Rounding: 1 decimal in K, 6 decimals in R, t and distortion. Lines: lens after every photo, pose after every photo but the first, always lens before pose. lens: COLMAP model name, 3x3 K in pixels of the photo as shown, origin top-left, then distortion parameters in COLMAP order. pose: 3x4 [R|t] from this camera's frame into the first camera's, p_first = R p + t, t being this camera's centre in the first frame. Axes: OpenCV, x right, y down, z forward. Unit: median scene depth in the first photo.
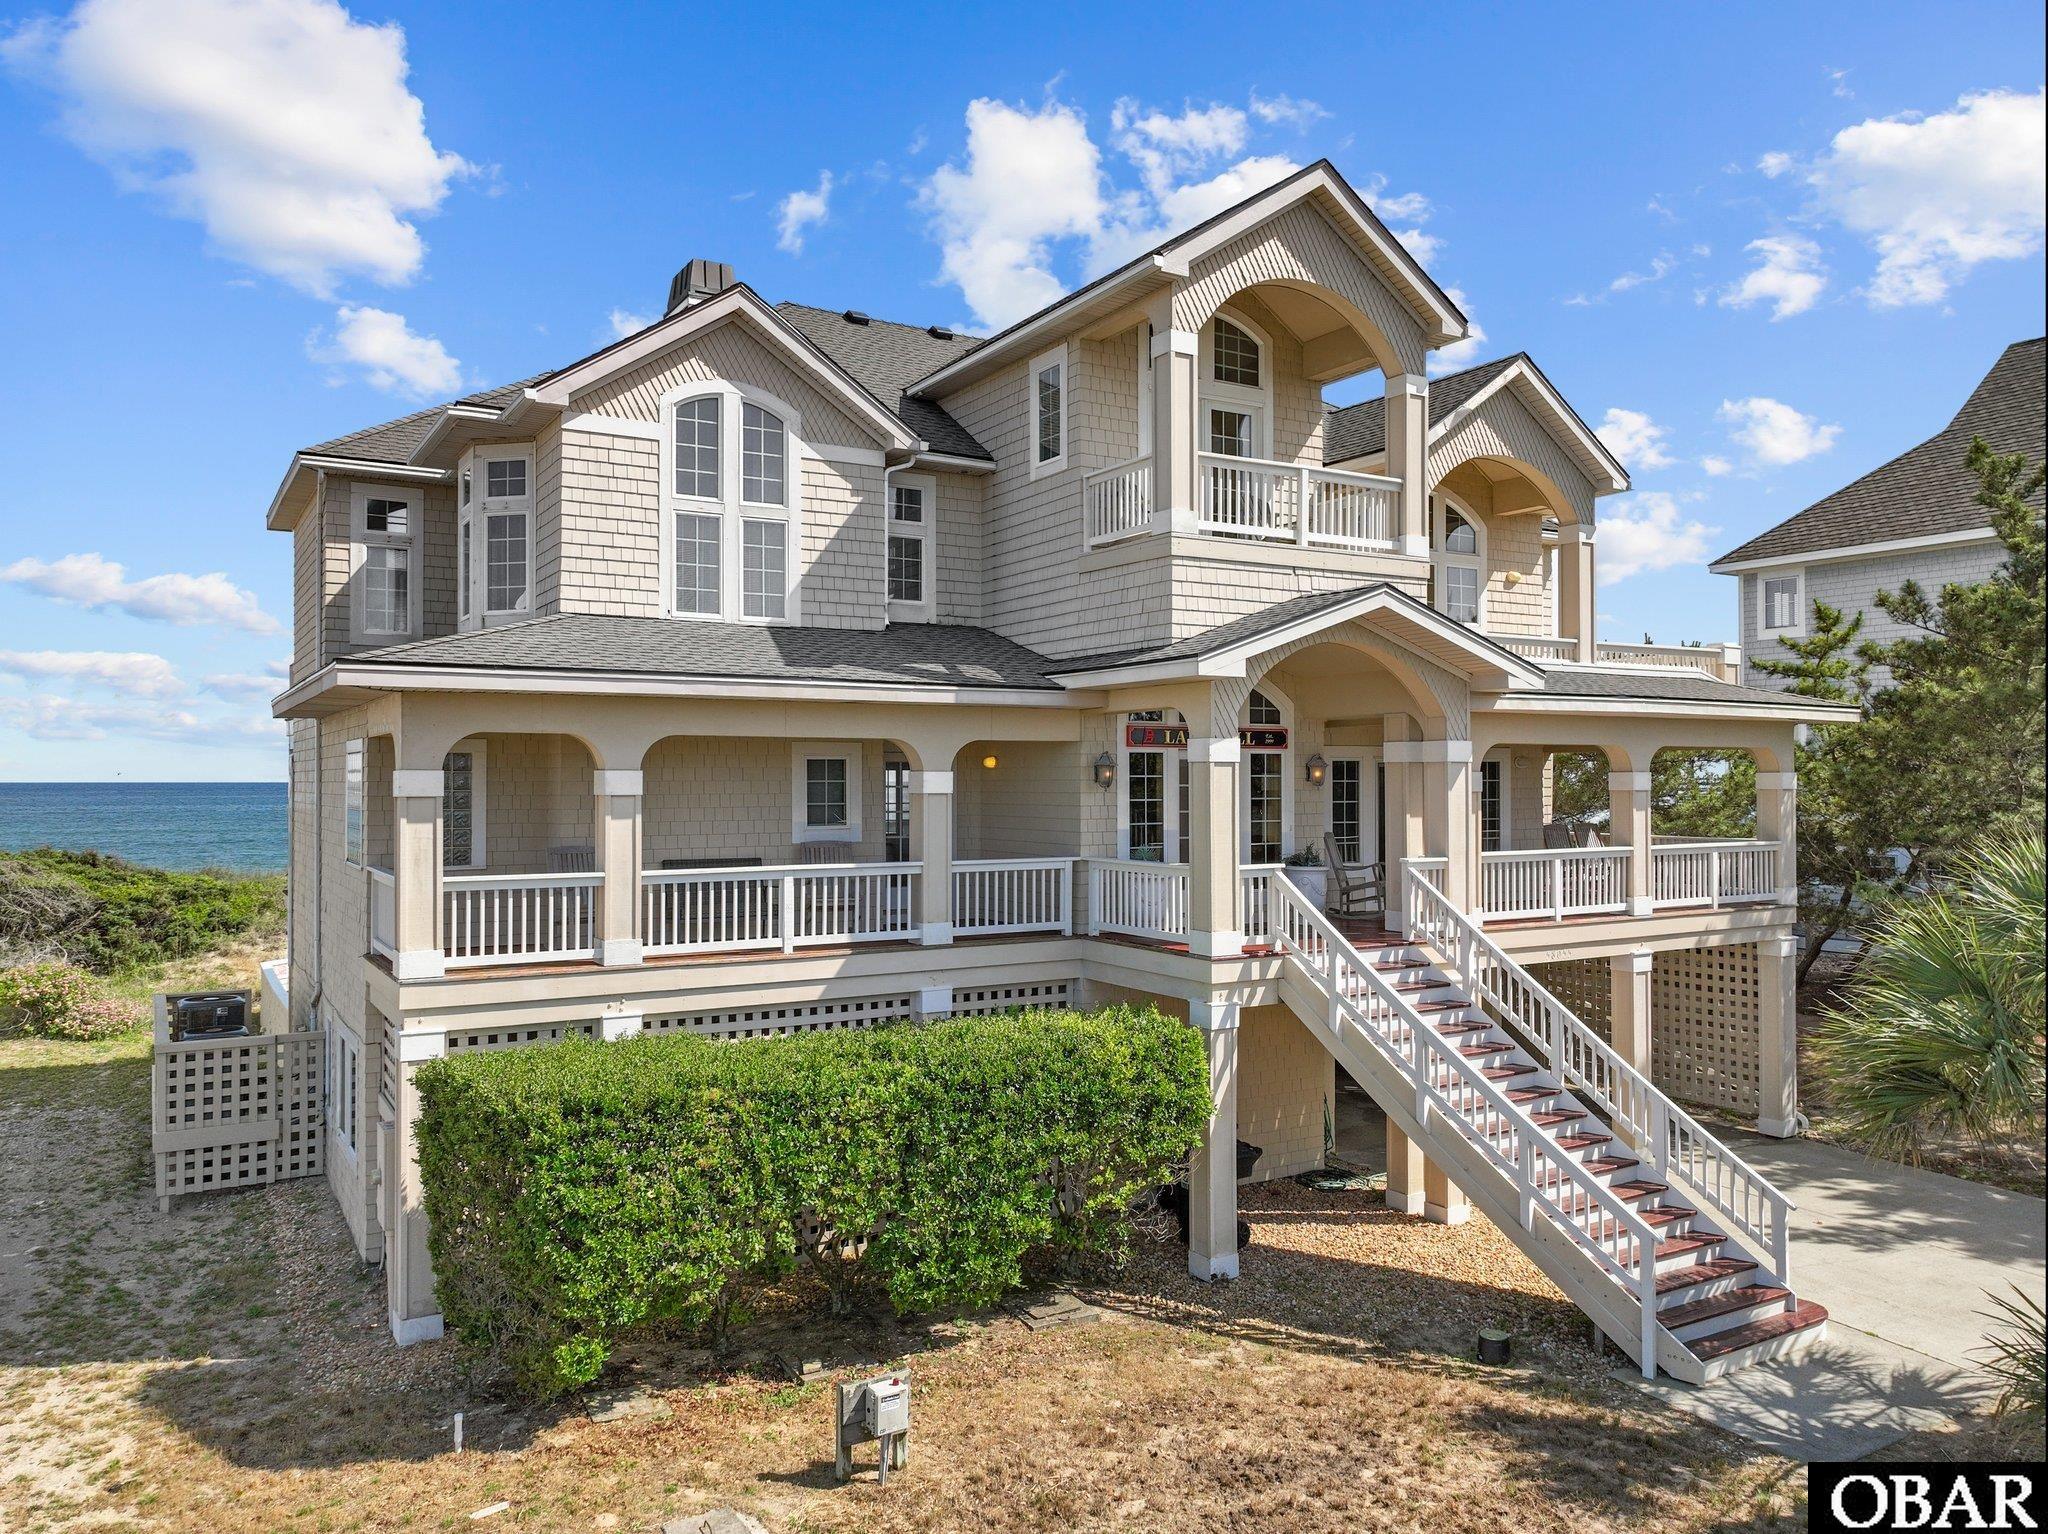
lens RADIAL K [[1444.6, 0, 1024.0], [0, 1444.6, 767.0], [0, 0, 1]] dist [0.009126, 0.002051]
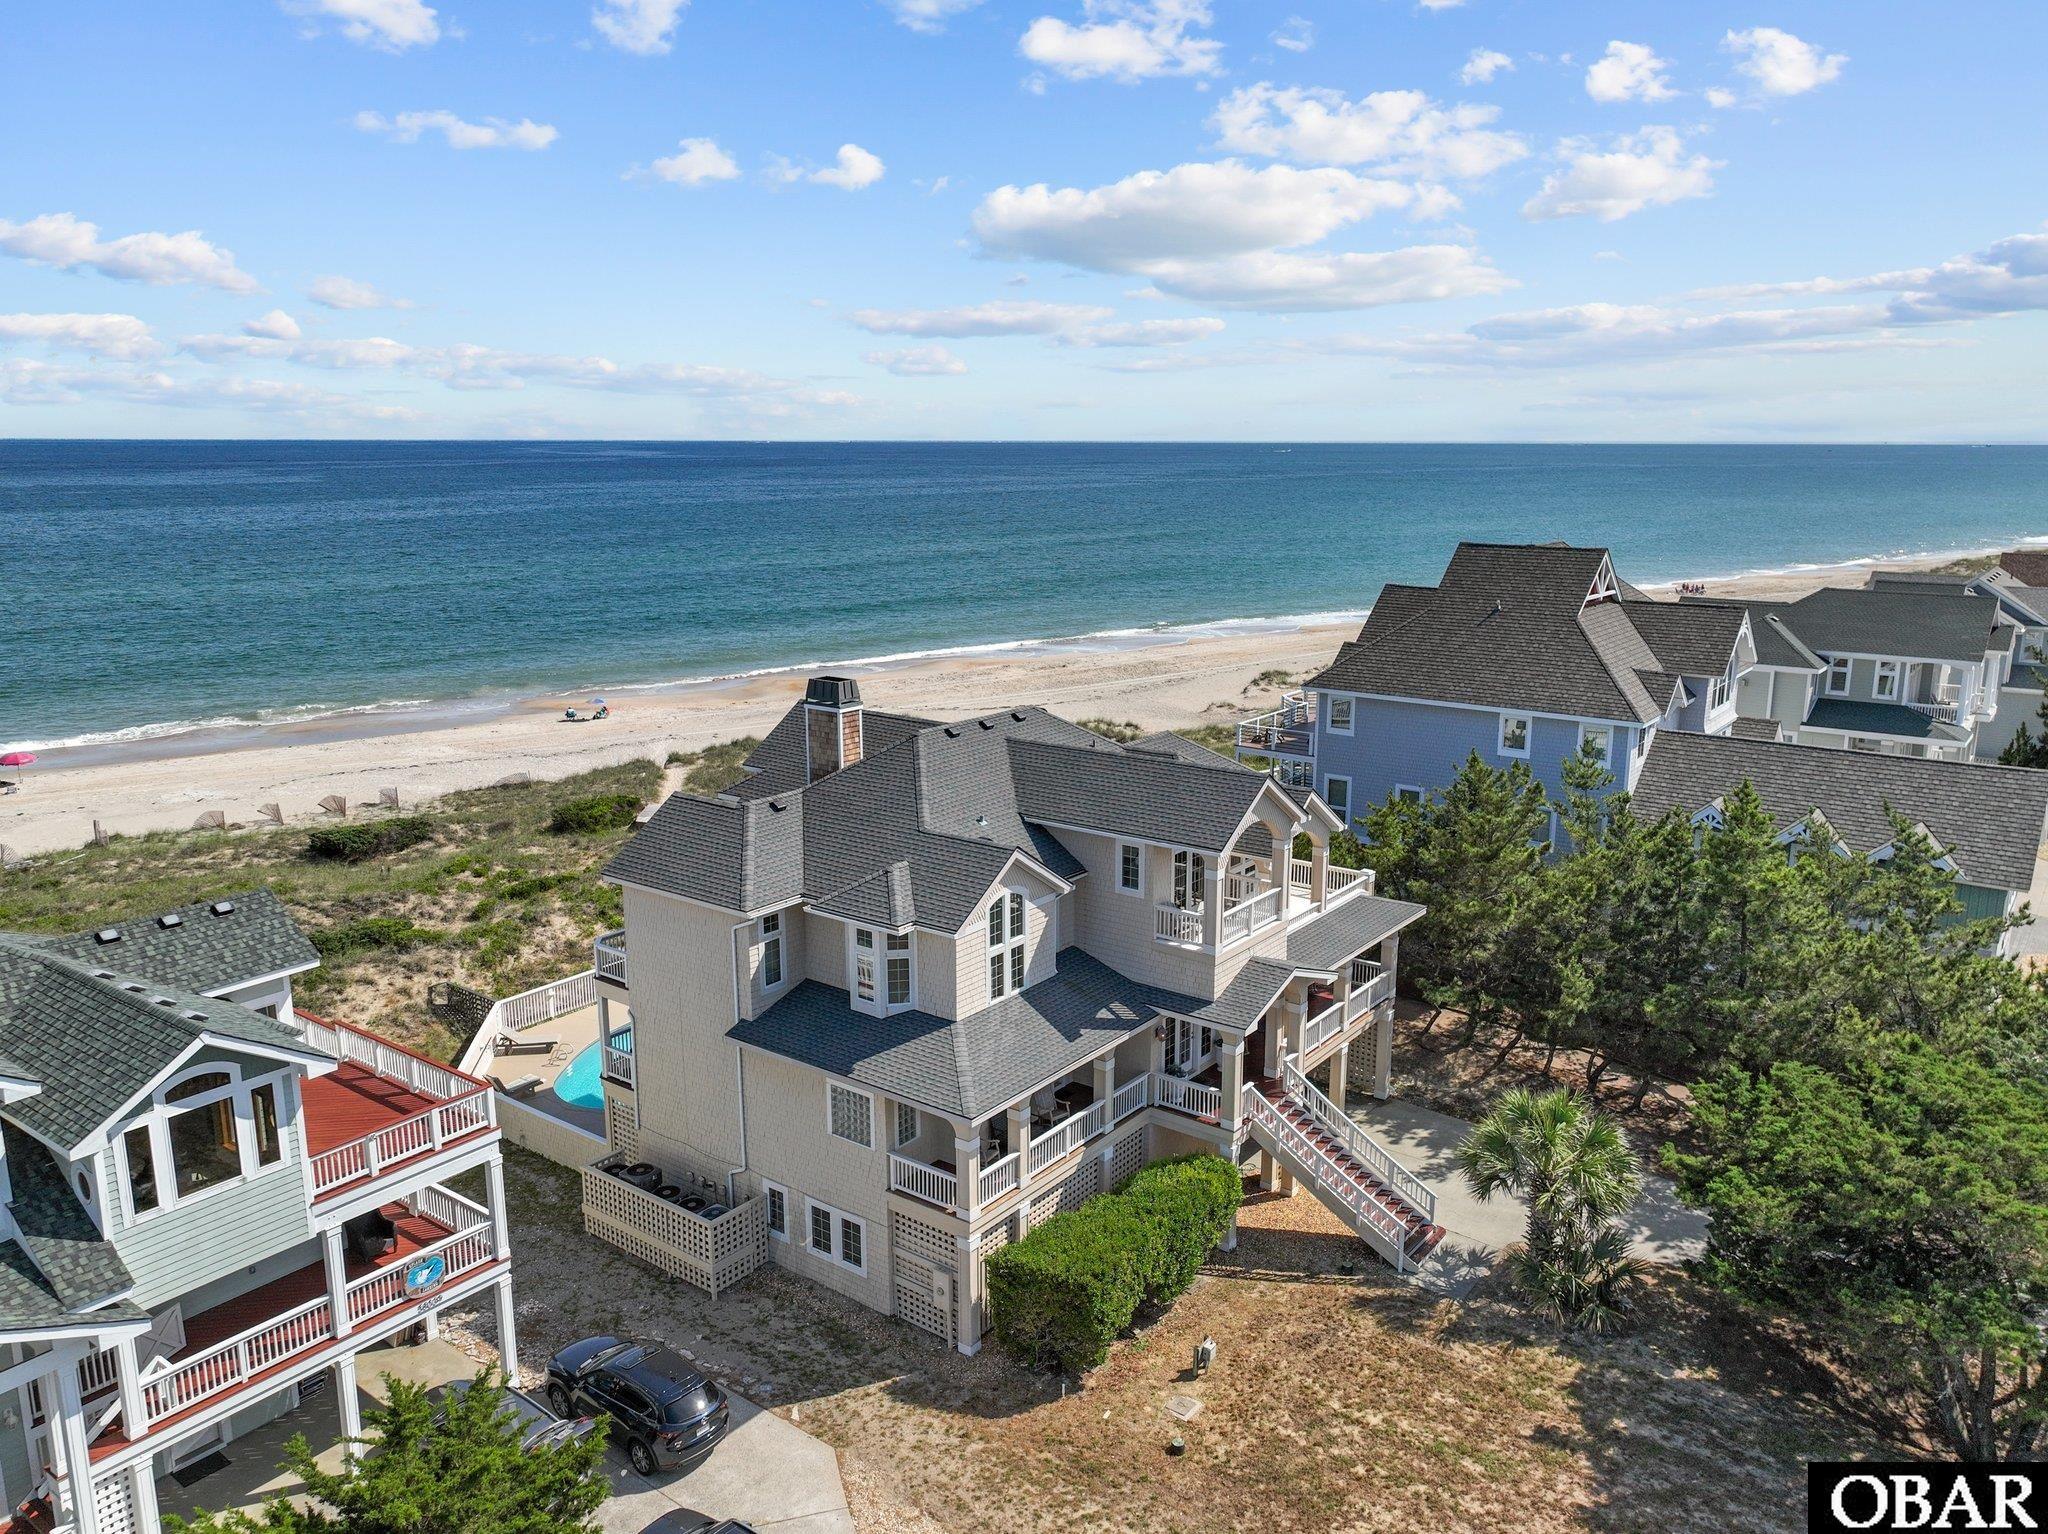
lens RADIAL K [[1444.6, 0, 1024.0], [0, 1444.6, 767.0], [0, 0, 1]] dist [0.009126, 0.002051]
pose [[0.931004, -0.078636, 0.356438, -1.001814], [0.000269, 0.976666, 0.214764, -0.973814], [-0.365009, -0.199850, 0.909301, -0.946870]]
